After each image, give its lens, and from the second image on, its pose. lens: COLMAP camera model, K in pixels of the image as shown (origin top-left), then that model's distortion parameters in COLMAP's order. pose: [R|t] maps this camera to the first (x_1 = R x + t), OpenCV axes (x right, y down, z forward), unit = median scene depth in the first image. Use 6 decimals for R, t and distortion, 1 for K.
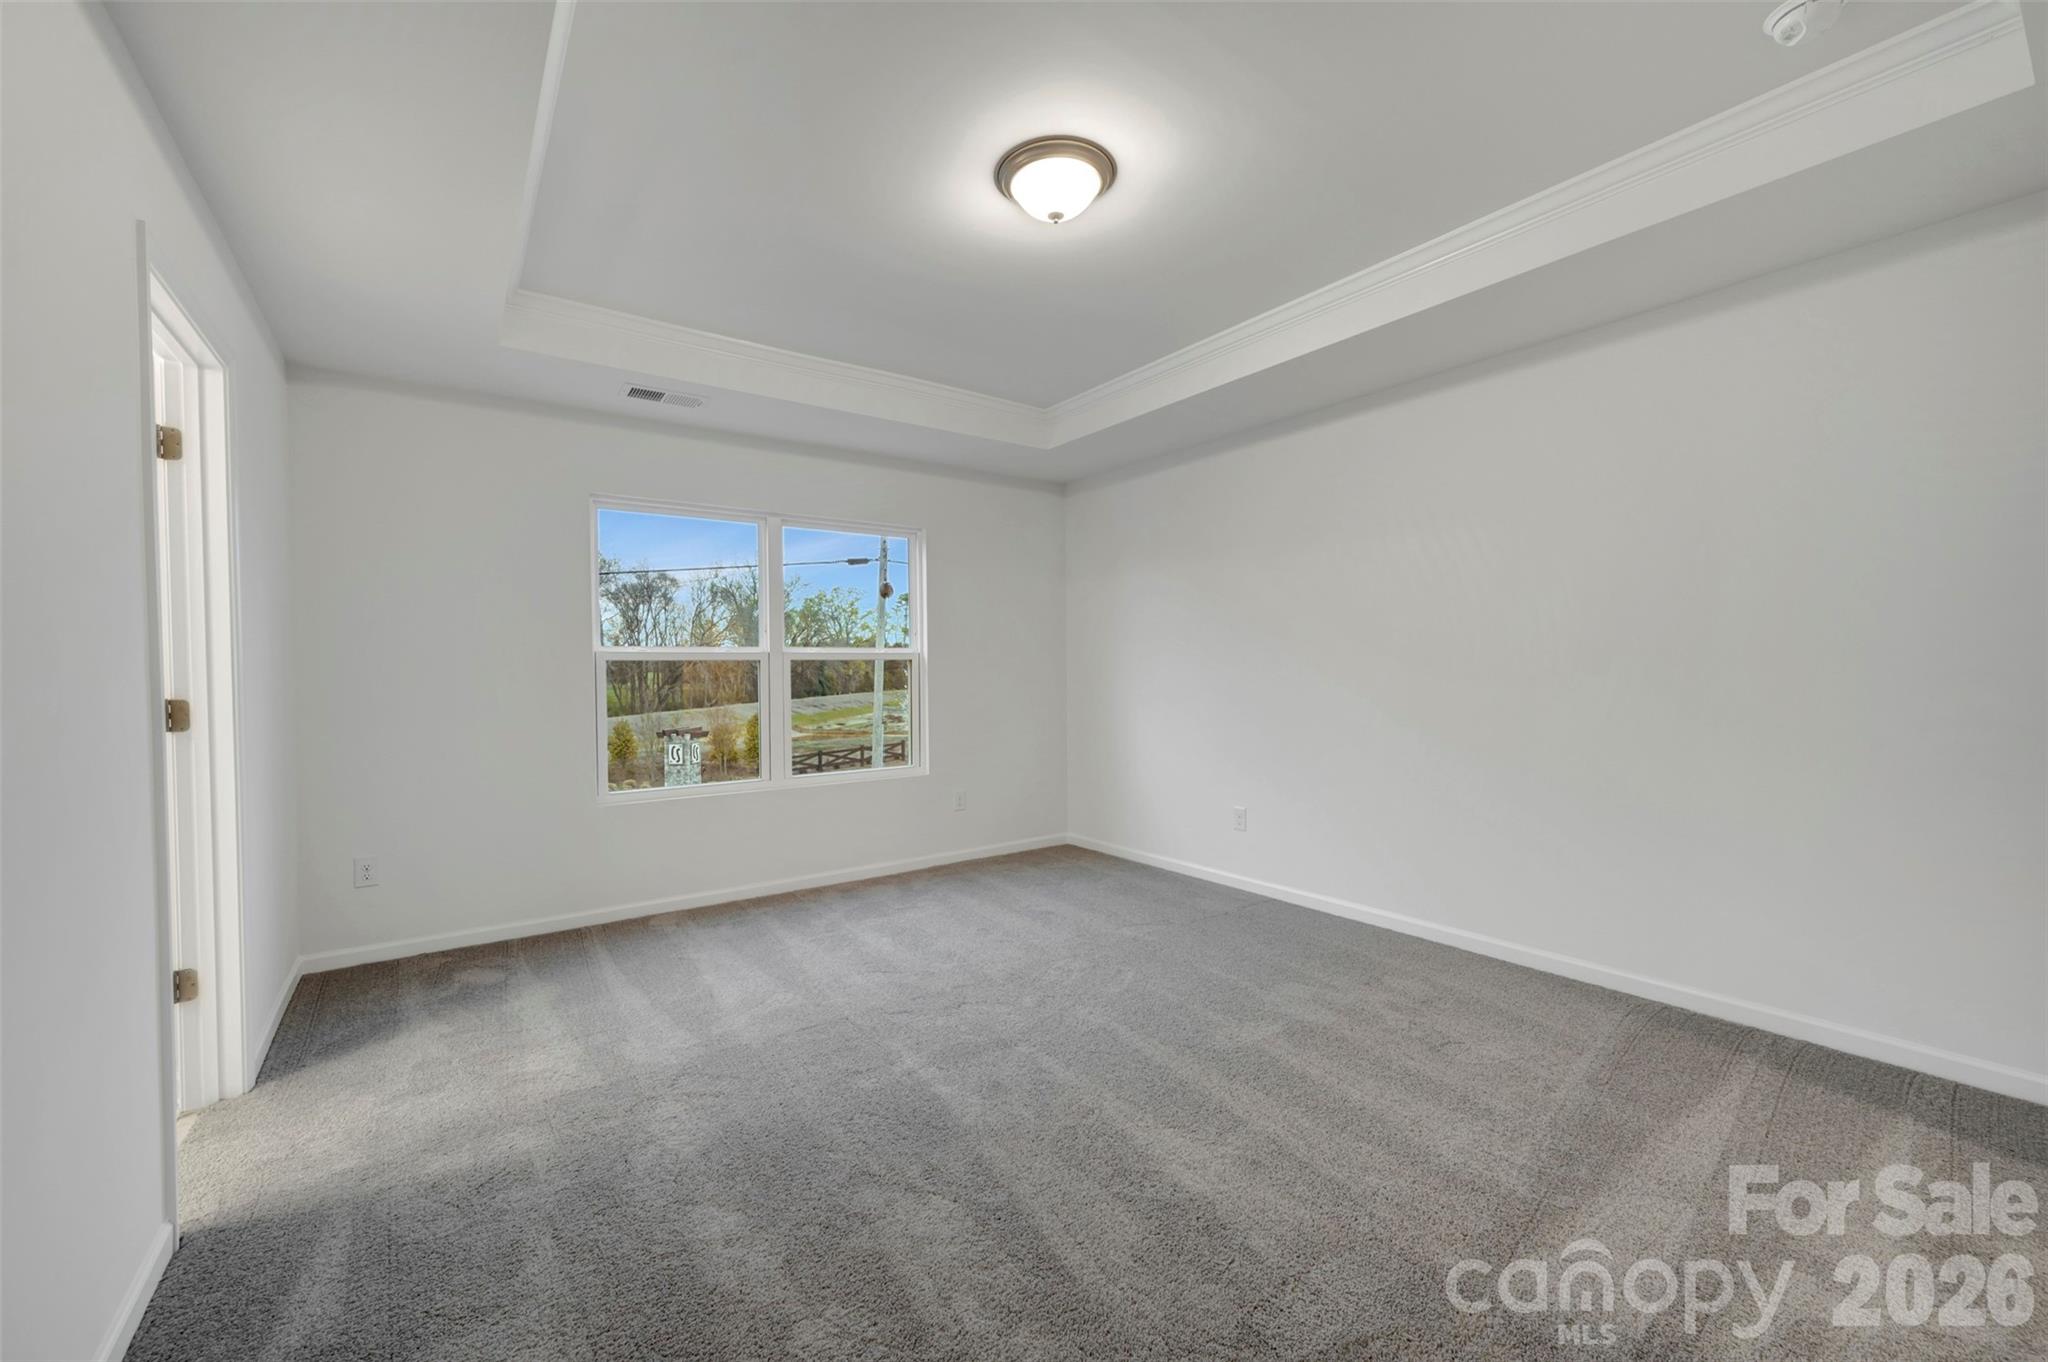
lens RADIAL K [[809.1, 0, 1027.6], [0, 809.1, 677.2], [0, 0, 1]] dist [0.000910, 0.000741]
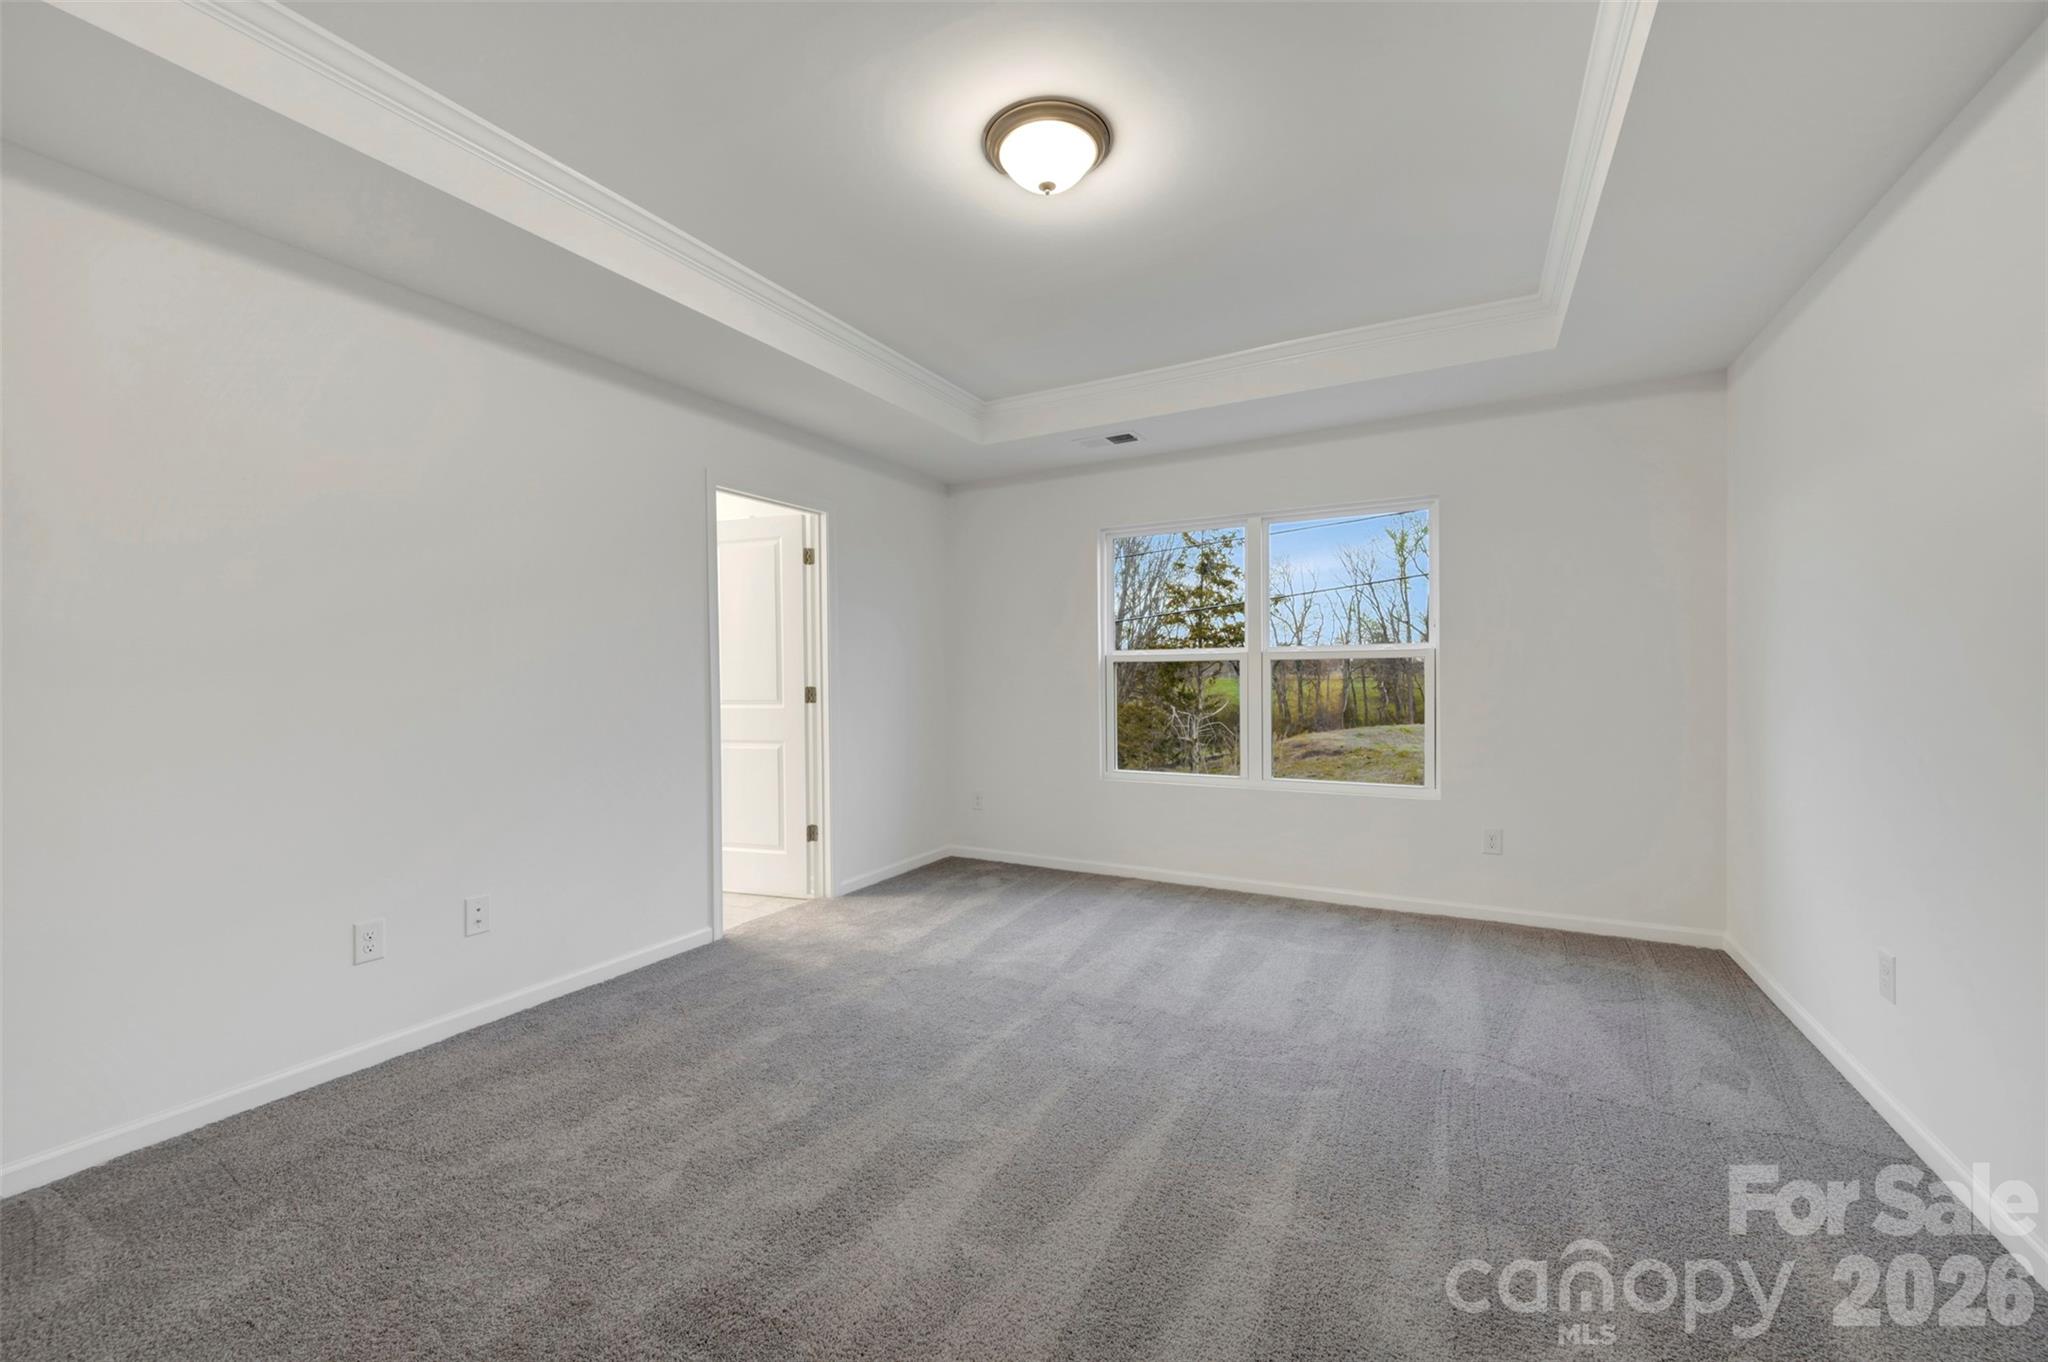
lens RADIAL K [[809.1, 0, 1020.7], [0, 809.1, 673.1], [0, 0, 1]] dist [0.000910, 0.000741]
pose [[0.430317, 0.006913, -0.902651, 0.598827], [-0.004133, 0.999975, 0.005688, -0.012061], [0.902668, 0.001282, 0.430335, 0.390257]]
